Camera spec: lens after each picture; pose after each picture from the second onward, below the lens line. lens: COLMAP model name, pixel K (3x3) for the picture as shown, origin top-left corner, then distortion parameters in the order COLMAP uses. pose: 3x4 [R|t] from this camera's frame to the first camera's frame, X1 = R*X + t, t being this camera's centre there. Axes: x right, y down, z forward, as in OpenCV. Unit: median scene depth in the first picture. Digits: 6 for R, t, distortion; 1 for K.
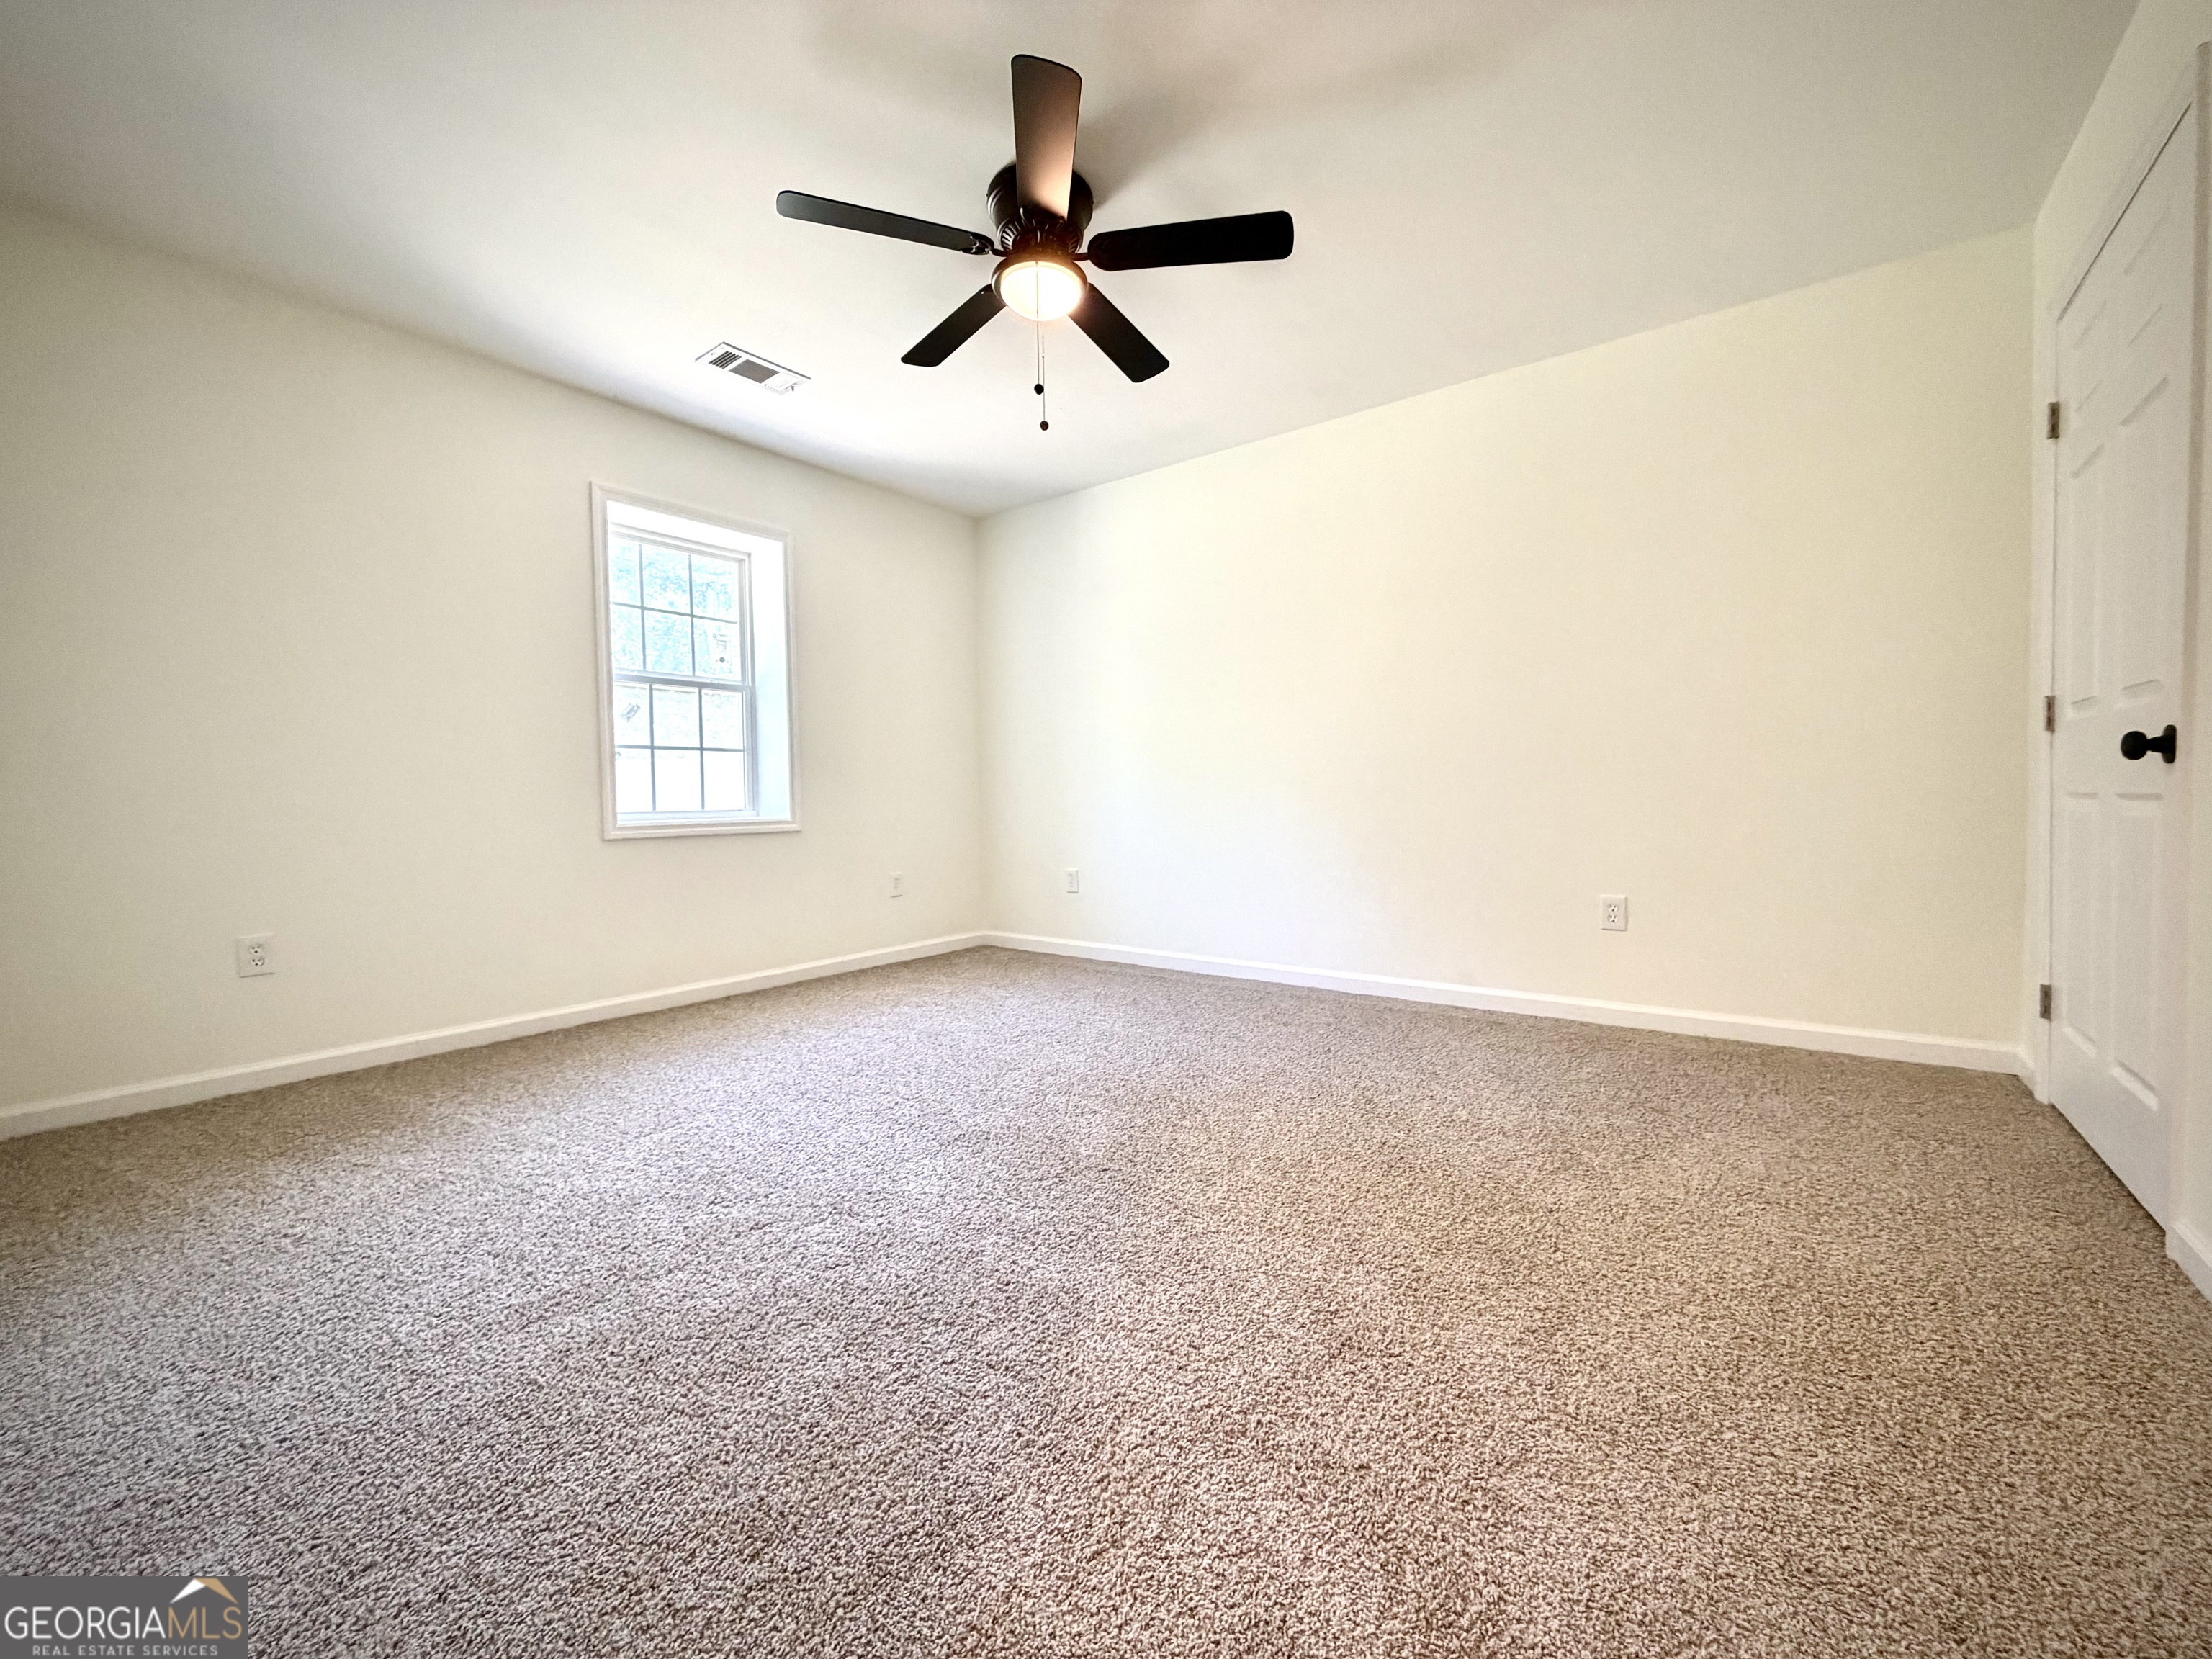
lens RADIAL K [[877.4, 0, 1106.0], [0, 877.4, 829.5], [0, 0, 1]] dist [-0.000301, 0.000367]
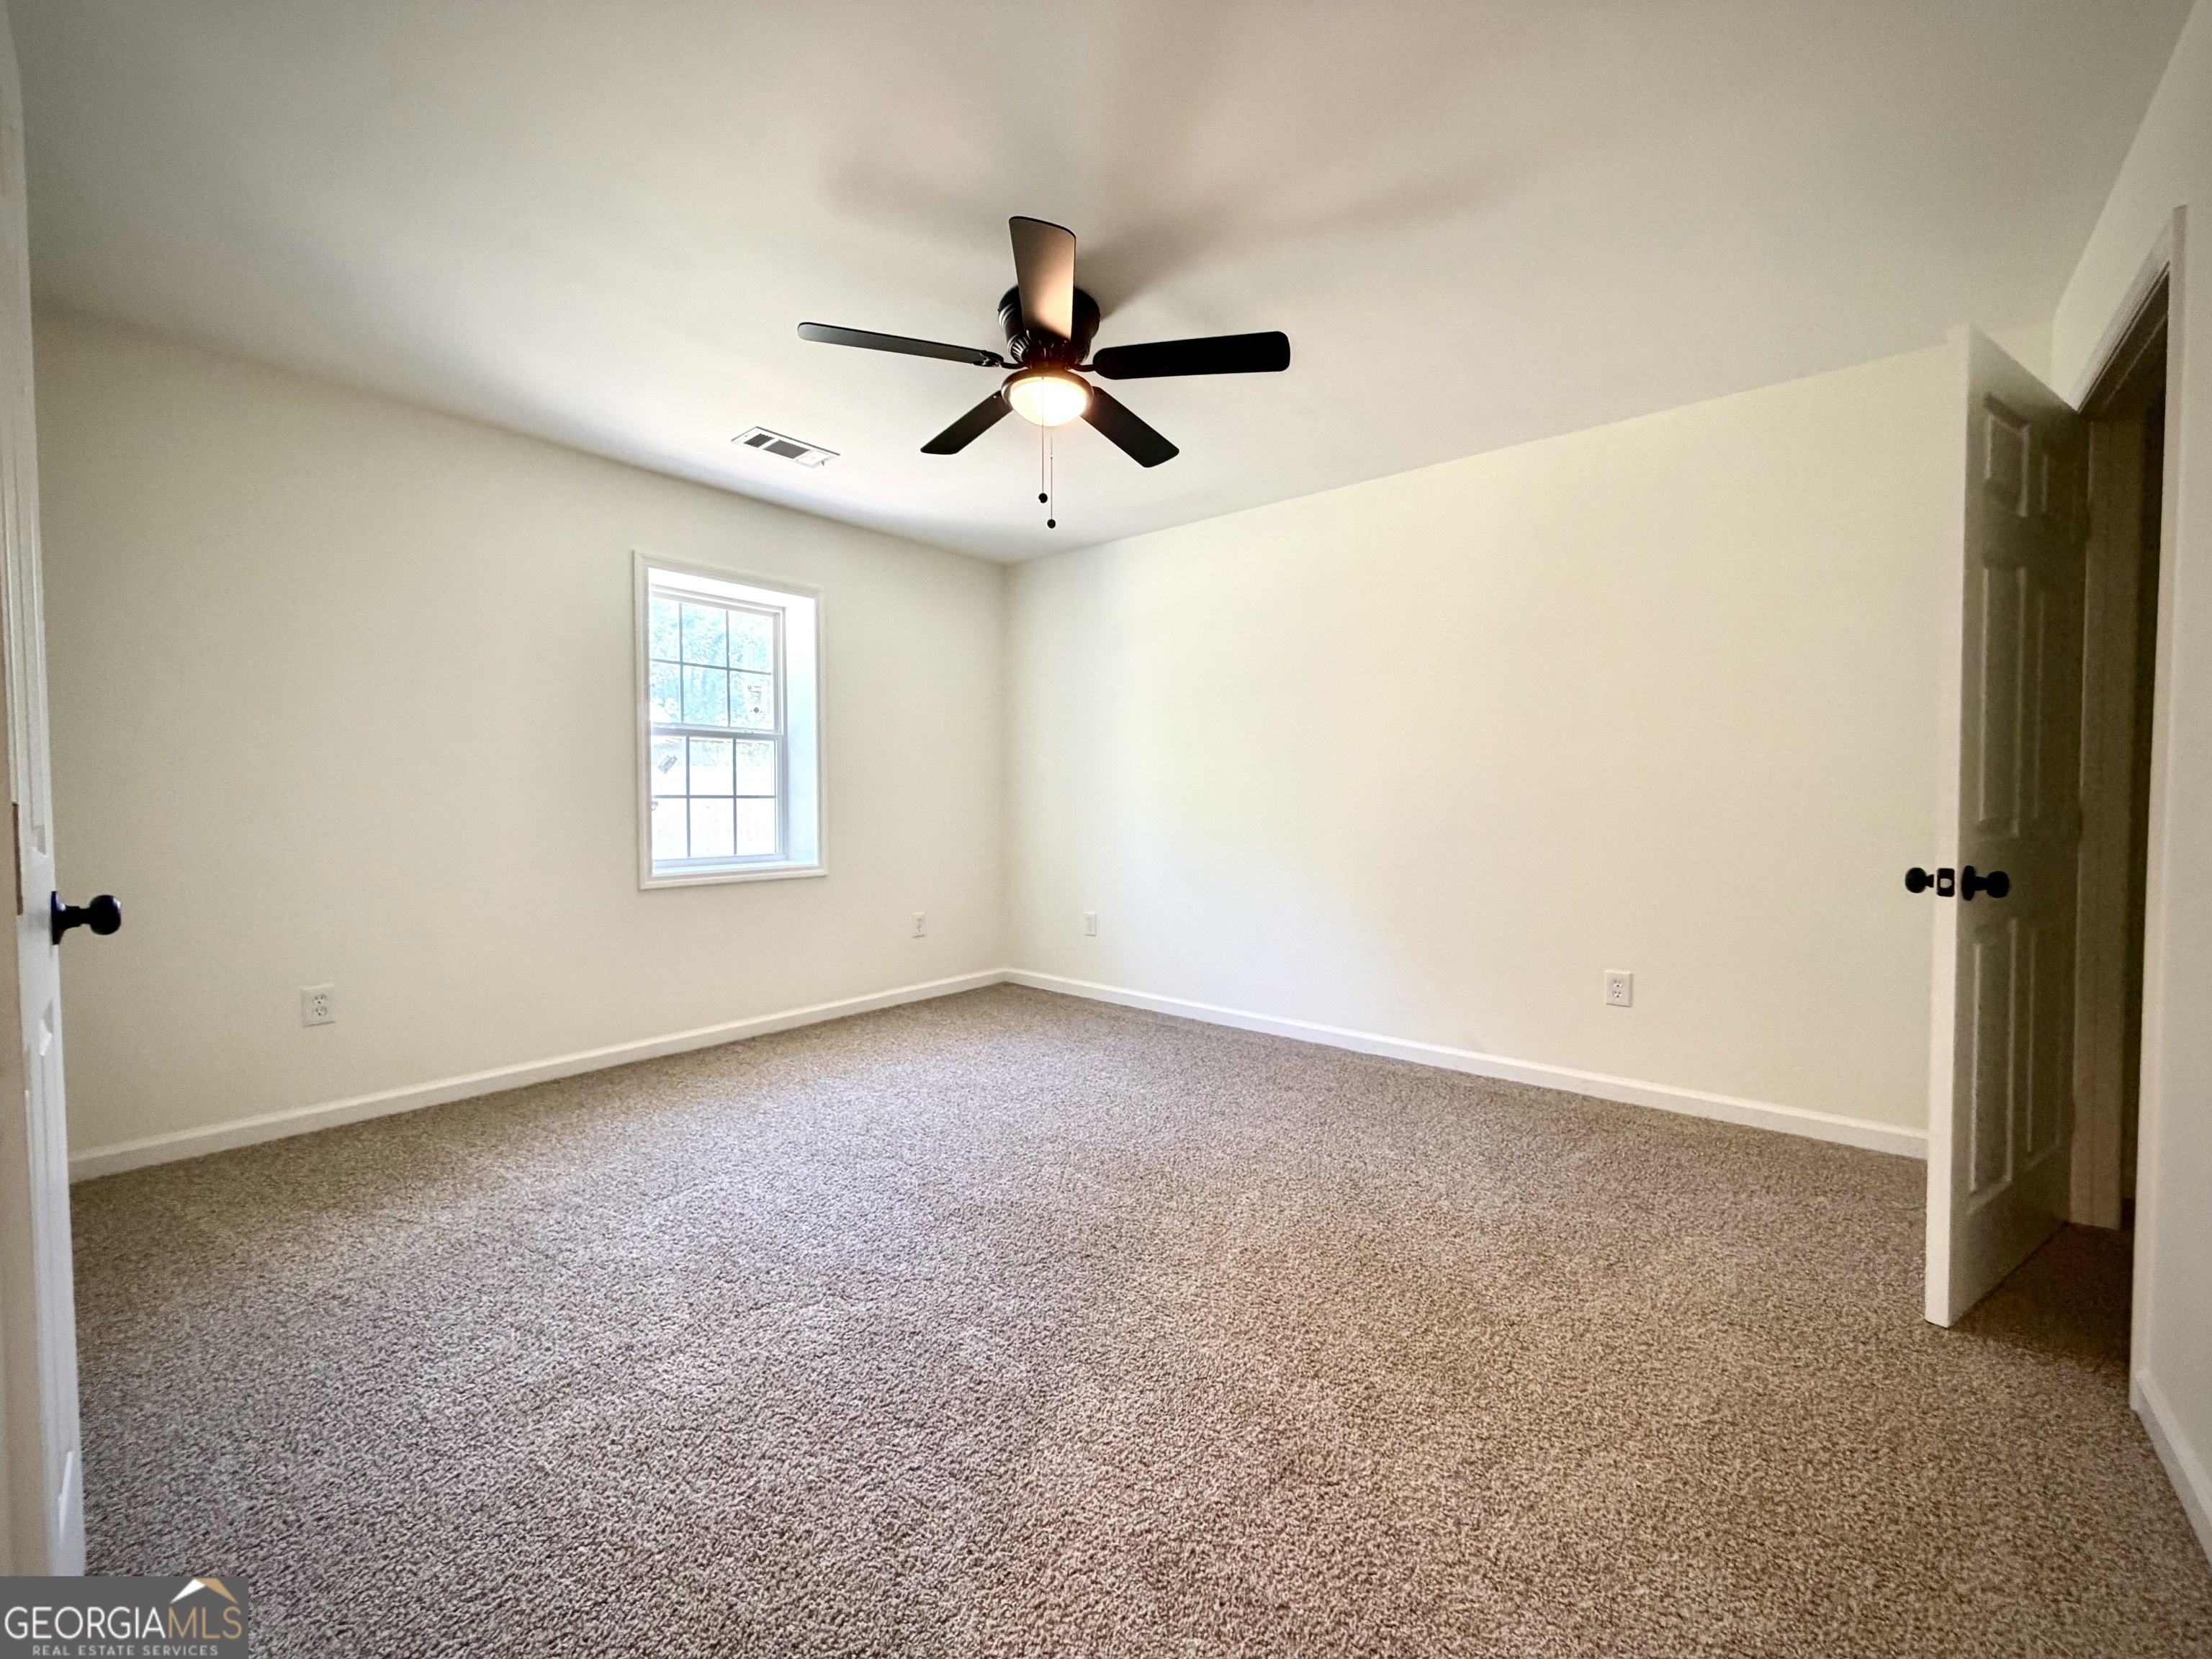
lens RADIAL K [[877.4, 0, 1106.0], [0, 877.4, 829.5], [0, 0, 1]] dist [-0.000301, 0.000367]
pose [[0.998757, 0.017209, -0.046783, 0.072982], [-0.017338, 0.999847, -0.002353, -0.141674], [0.046735, 0.003161, 0.998902, -0.054597]]
